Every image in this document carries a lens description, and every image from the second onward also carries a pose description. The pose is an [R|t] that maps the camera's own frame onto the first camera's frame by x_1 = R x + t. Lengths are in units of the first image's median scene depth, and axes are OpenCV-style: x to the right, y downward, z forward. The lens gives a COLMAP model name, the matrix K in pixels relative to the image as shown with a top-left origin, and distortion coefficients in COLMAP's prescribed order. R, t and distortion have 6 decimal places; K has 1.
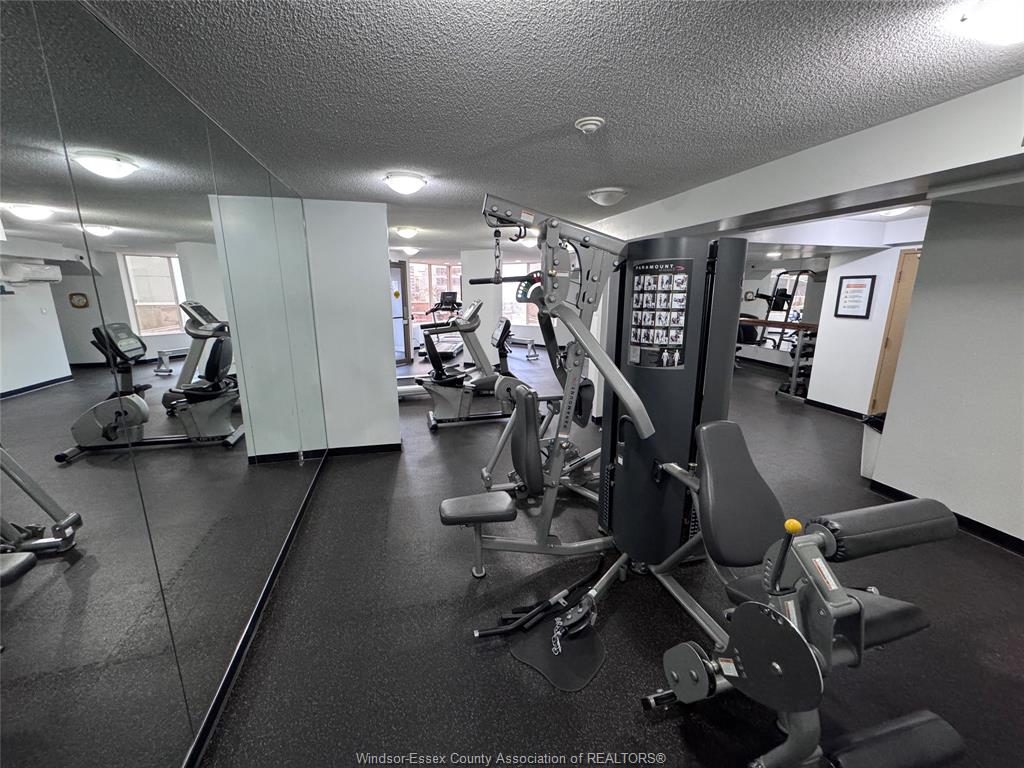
lens RADIAL K [[407.2, 0, 512.4], [0, 407.2, 382.4], [0, 0, 1]] dist [-0.003435, 0.000161]
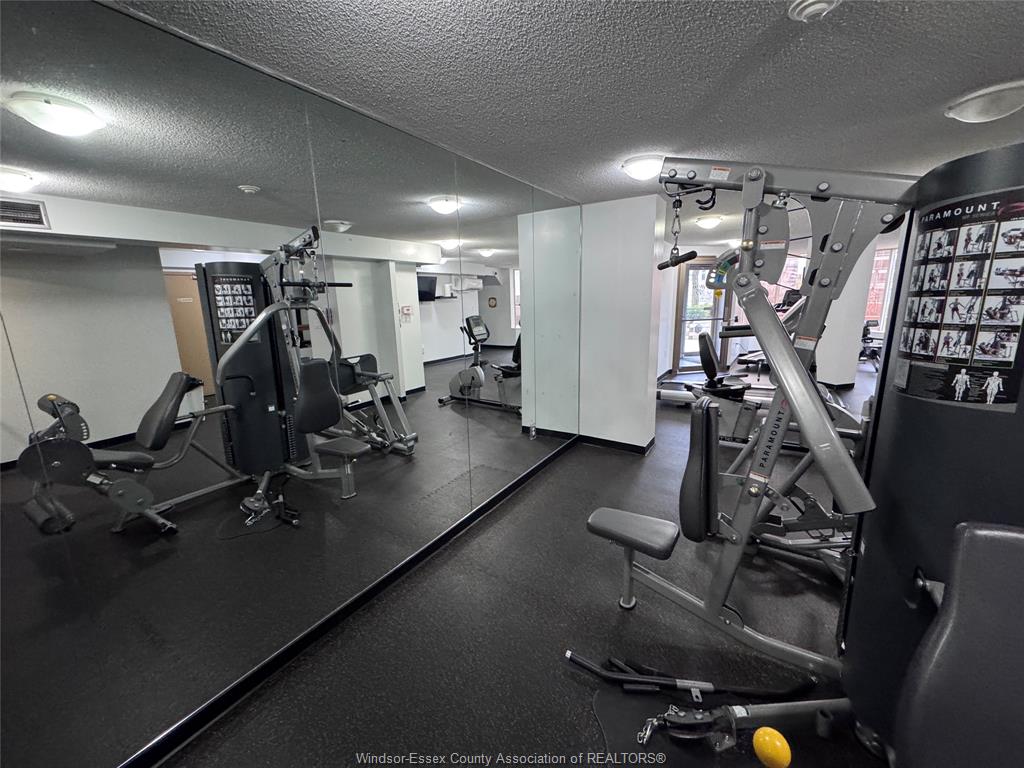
lens RADIAL K [[407.2, 0, 511.1], [0, 407.2, 381.6], [0, 0, 1]] dist [-0.003435, 0.000161]
pose [[0.674457, 0.133879, -0.726074, 0.358562], [-0.142000, 0.988584, 0.050378, -0.008188], [0.724530, 0.069125, 0.685768, 0.219131]]
